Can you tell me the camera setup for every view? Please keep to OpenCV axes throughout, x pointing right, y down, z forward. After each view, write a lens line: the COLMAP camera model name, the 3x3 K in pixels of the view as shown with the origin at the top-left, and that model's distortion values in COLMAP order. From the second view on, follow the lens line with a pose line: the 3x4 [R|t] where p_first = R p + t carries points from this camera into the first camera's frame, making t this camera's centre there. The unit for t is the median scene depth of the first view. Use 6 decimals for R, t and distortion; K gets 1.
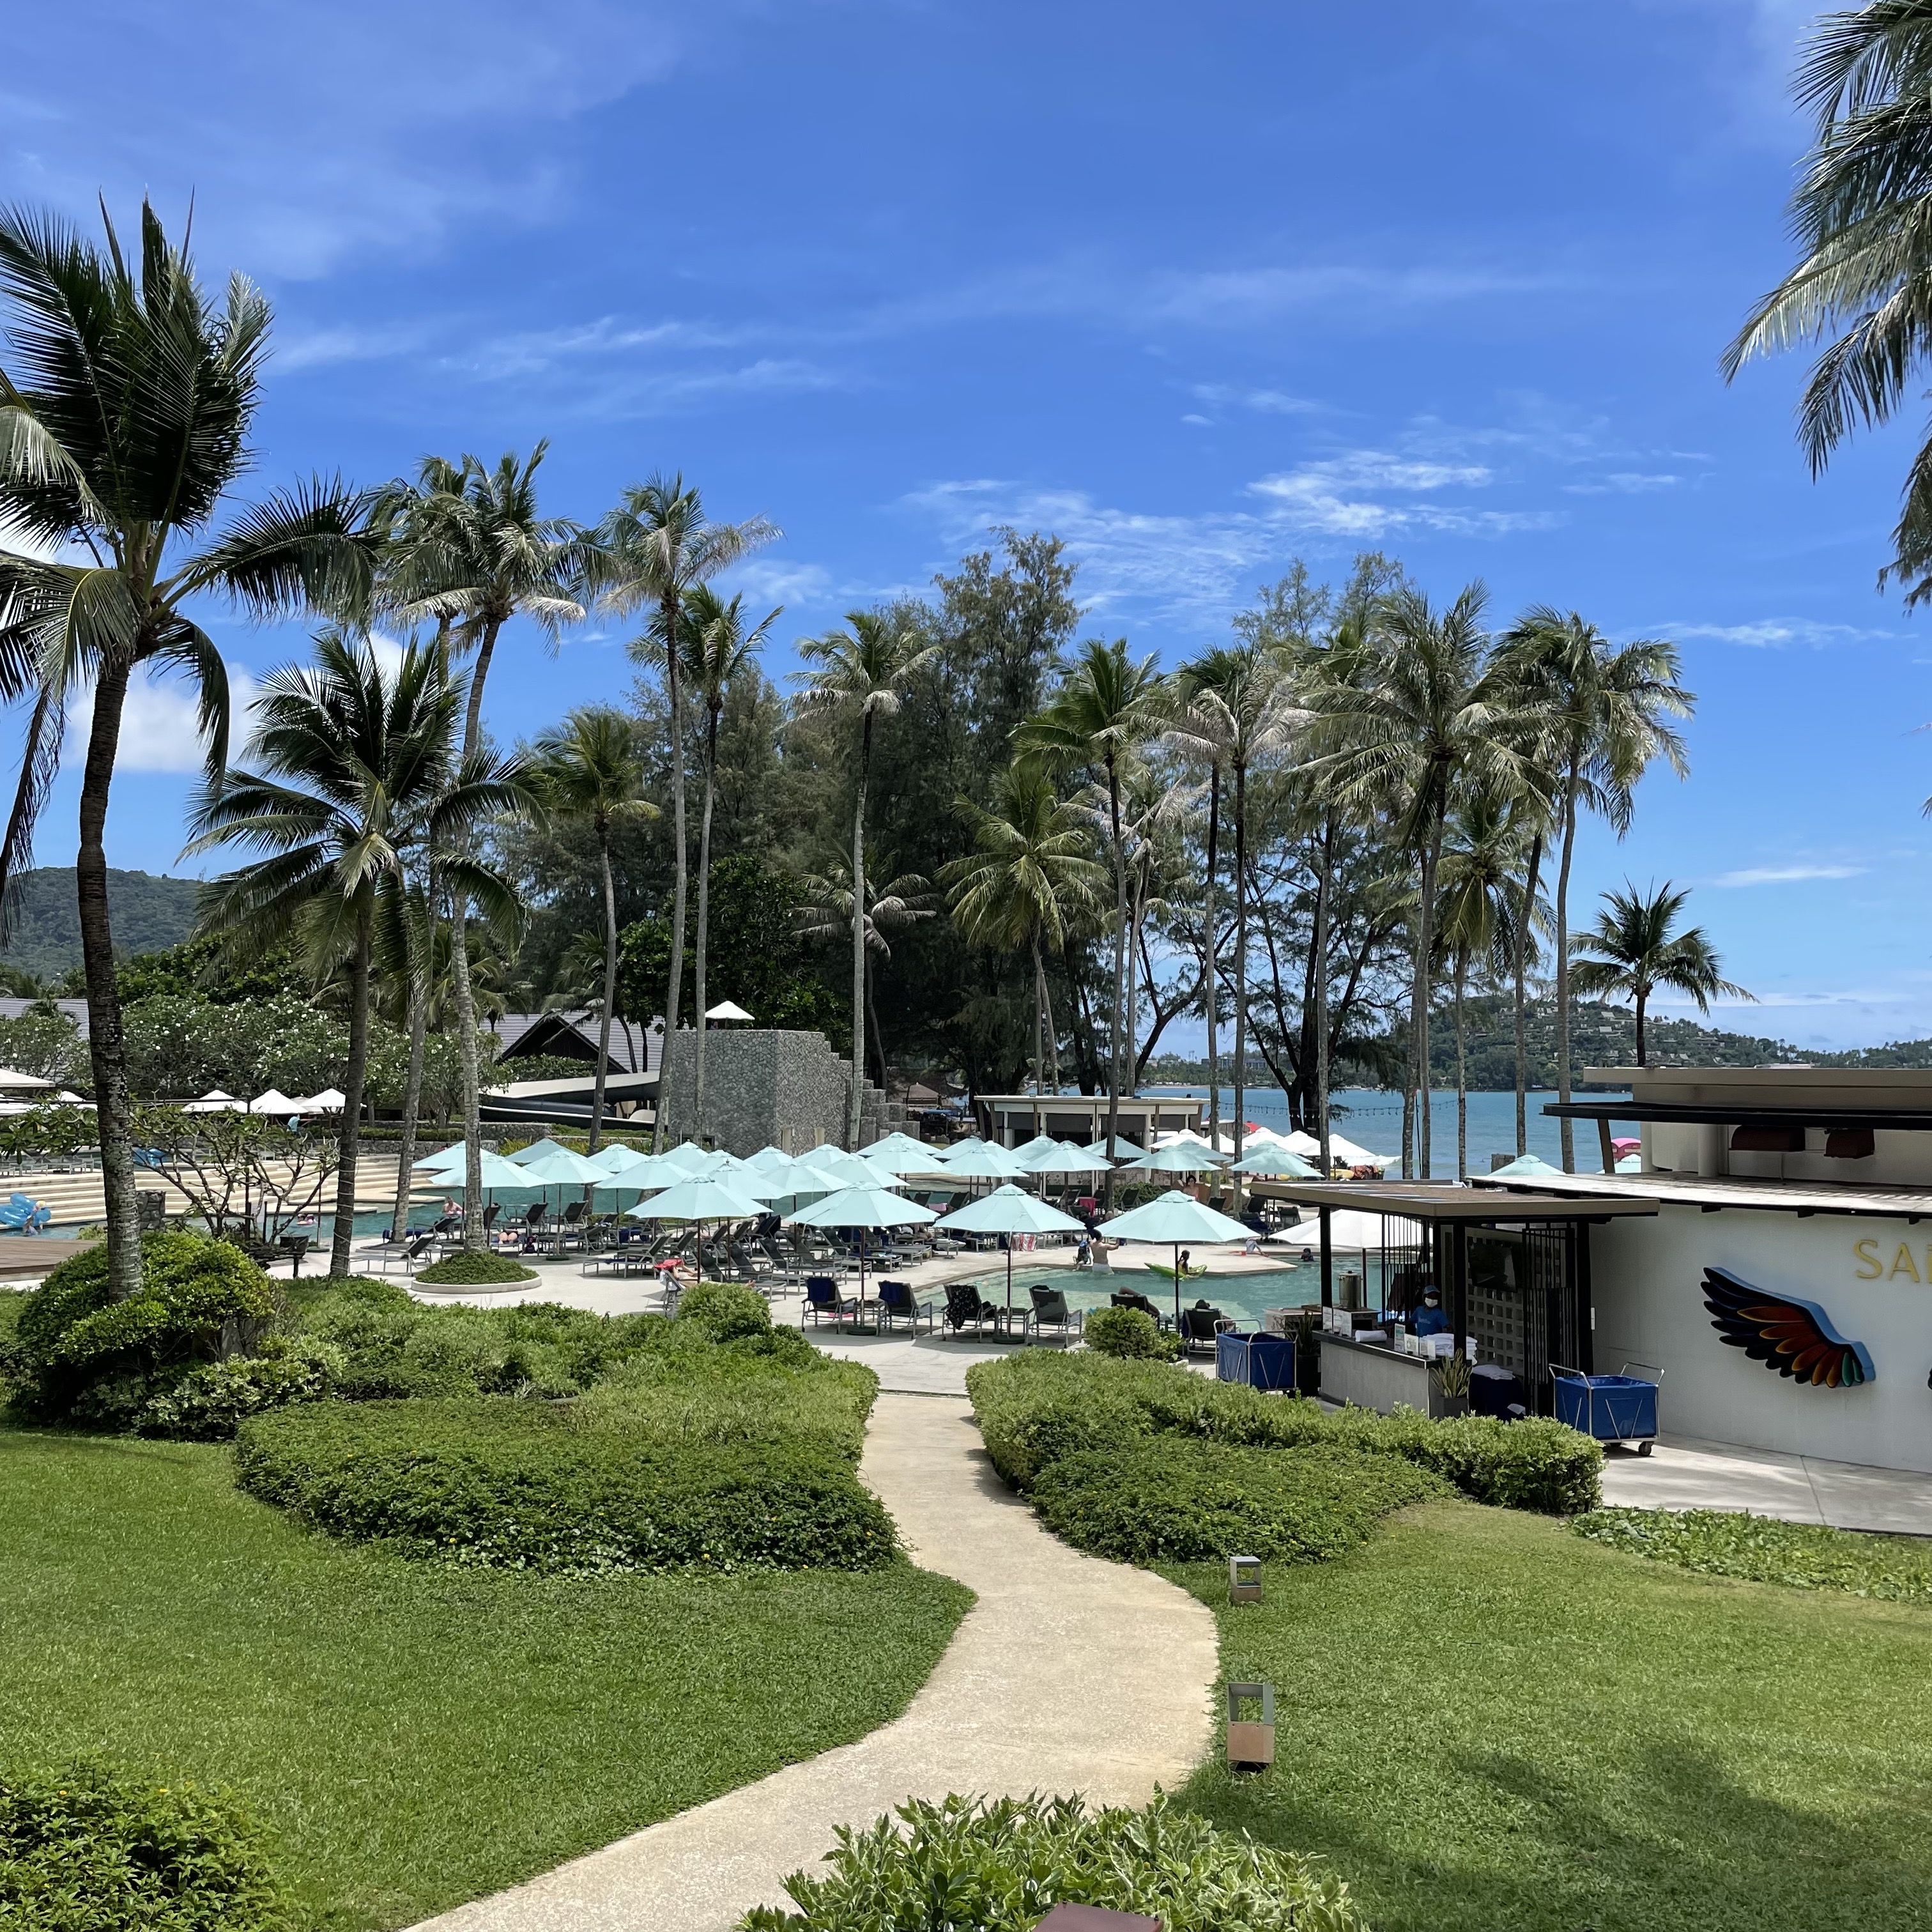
lens RADIAL K [[1919.2, 0, 962.8], [0, 1919.2, 949.7], [0, 0, 1]] dist [0.071069, 0.000000]
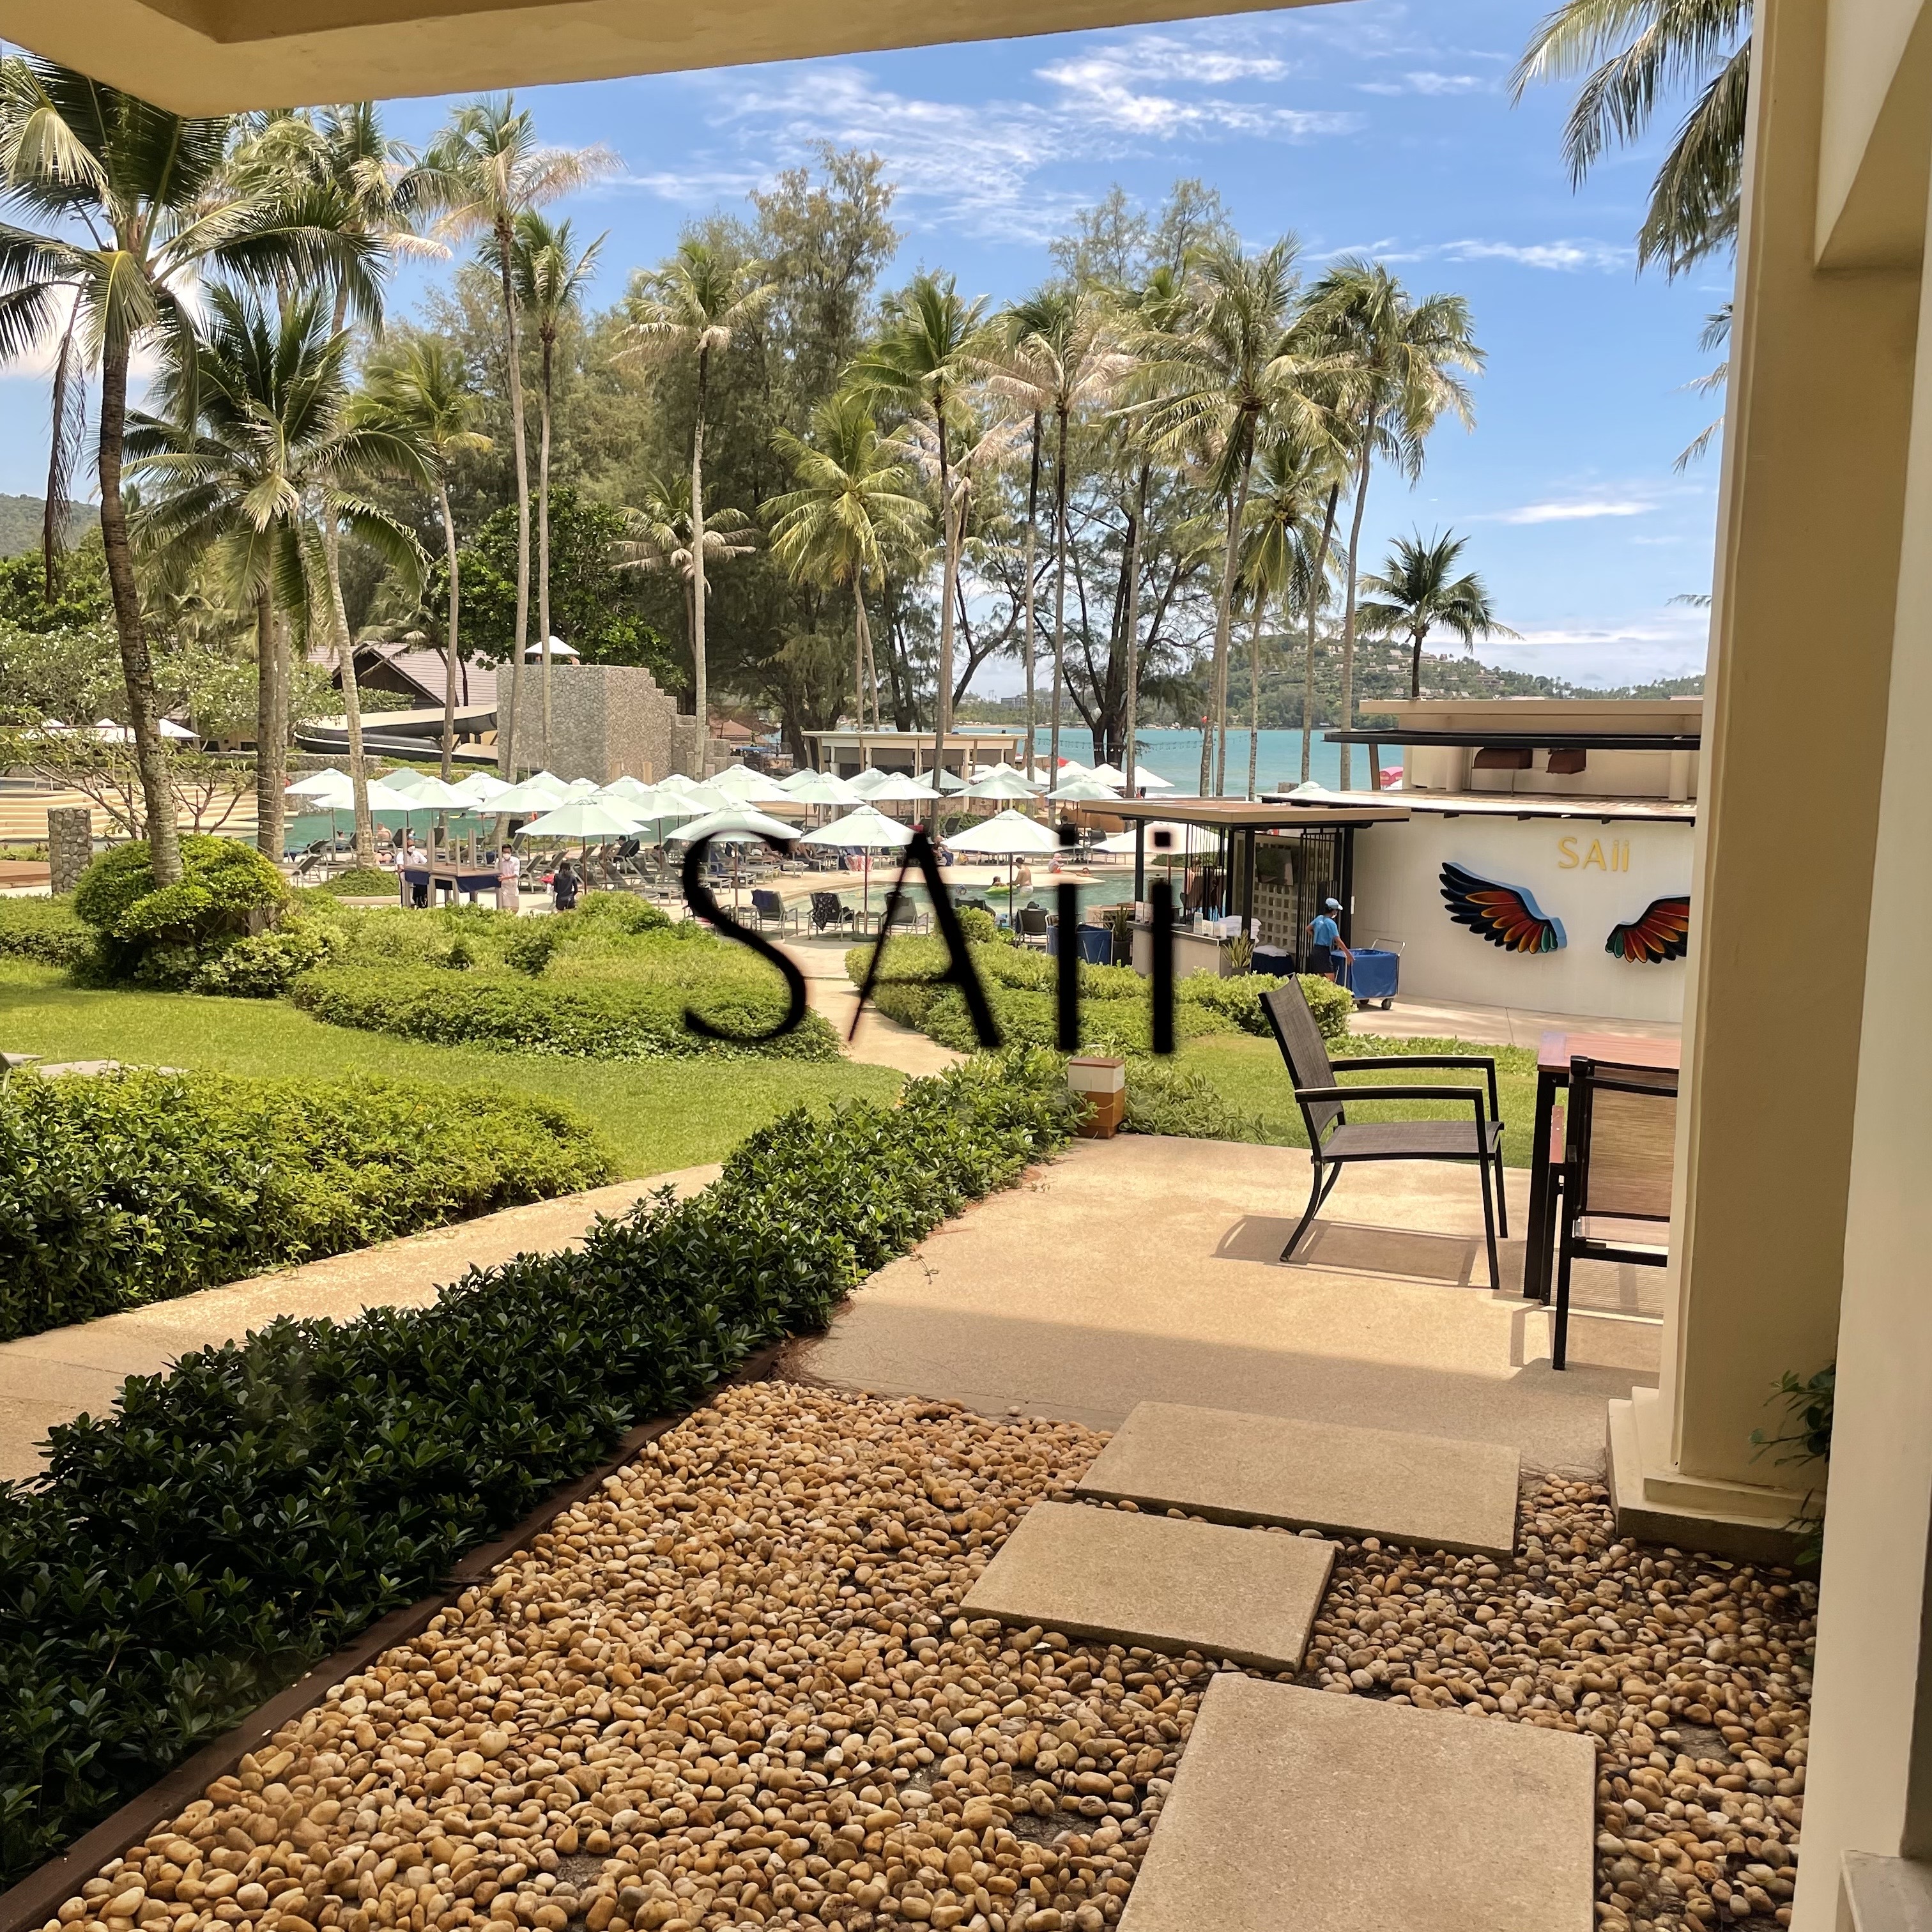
lens RADIAL K [[1919.2, 0, 955.1], [0, 1919.2, 974.4], [0, 0, 1]] dist [0.071069, 0.000000]
pose [[0.995041, -0.011934, 0.098751, -0.023552], [-0.007932, 0.980095, 0.198369, -0.003531], [-0.099153, -0.198169, 0.975140, -0.086863]]
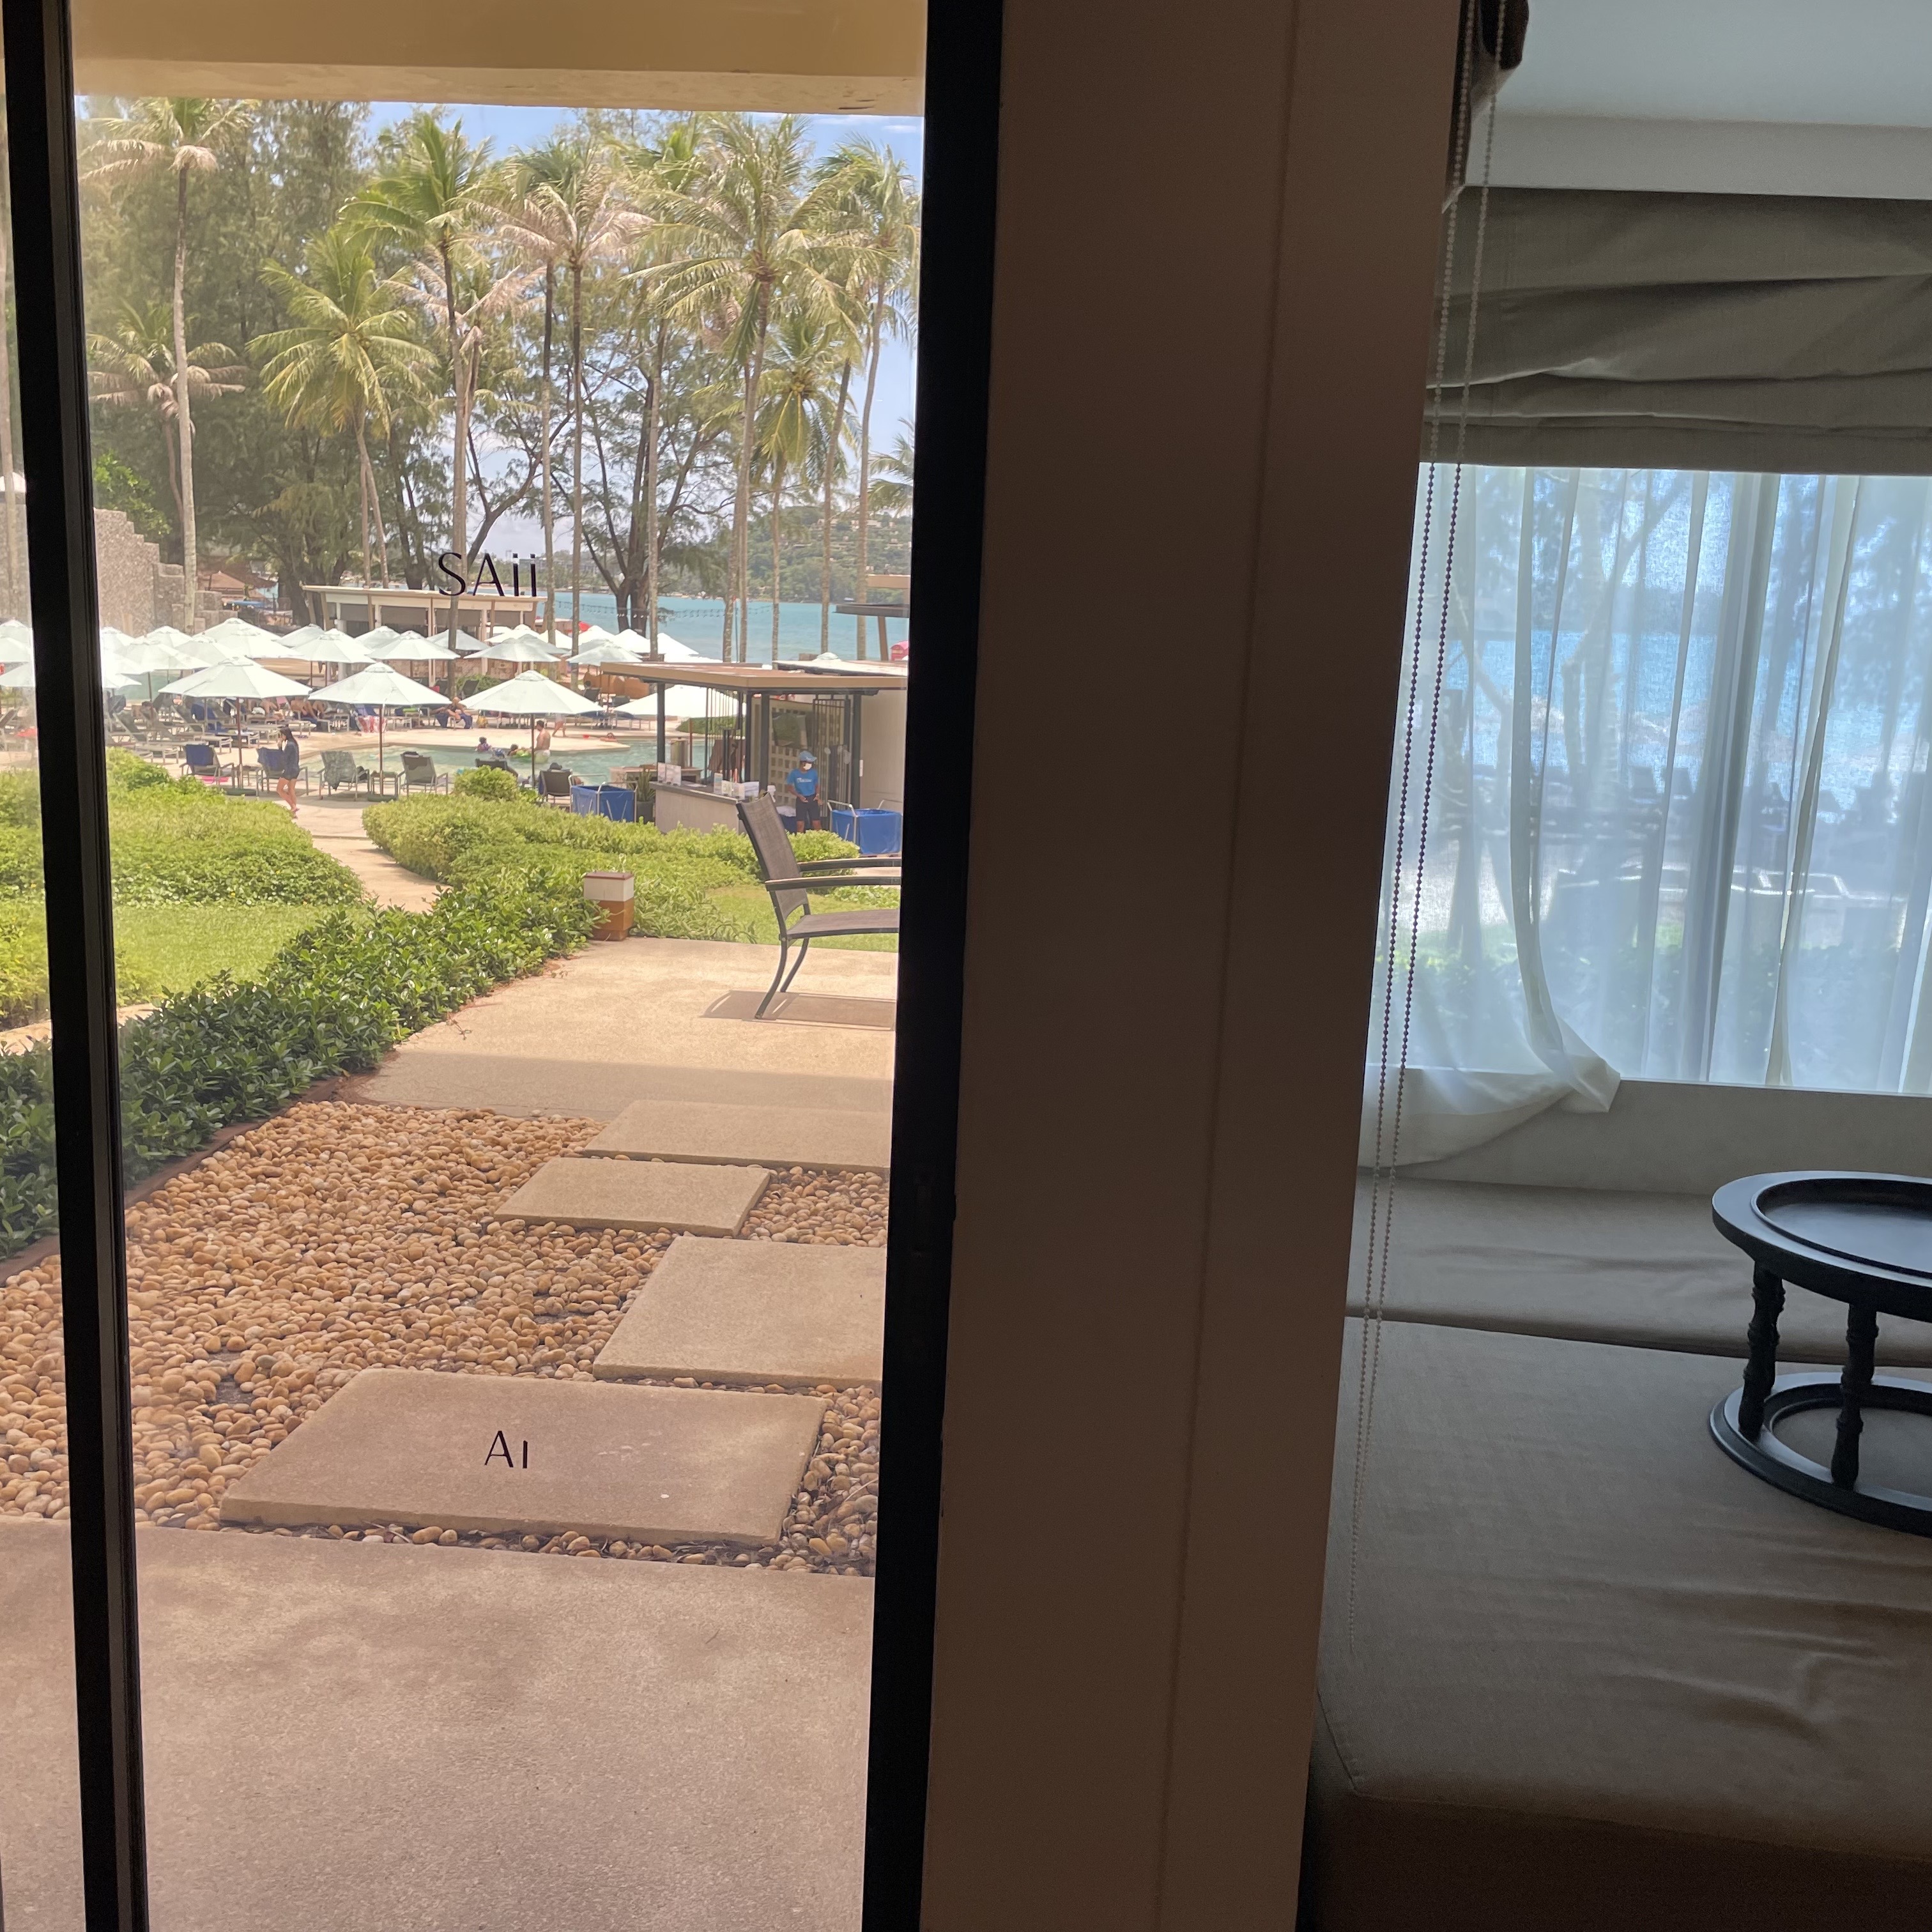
lens RADIAL K [[1919.2, 0, 947.4], [0, 1919.2, 948.2], [0, 0, 1]] dist [0.071069, 0.000000]
pose [[0.943135, -0.033439, 0.330722, -0.026925], [-0.050816, 0.968729, 0.242861, -0.004741], [-0.328501, -0.245857, 0.911944, -0.115969]]
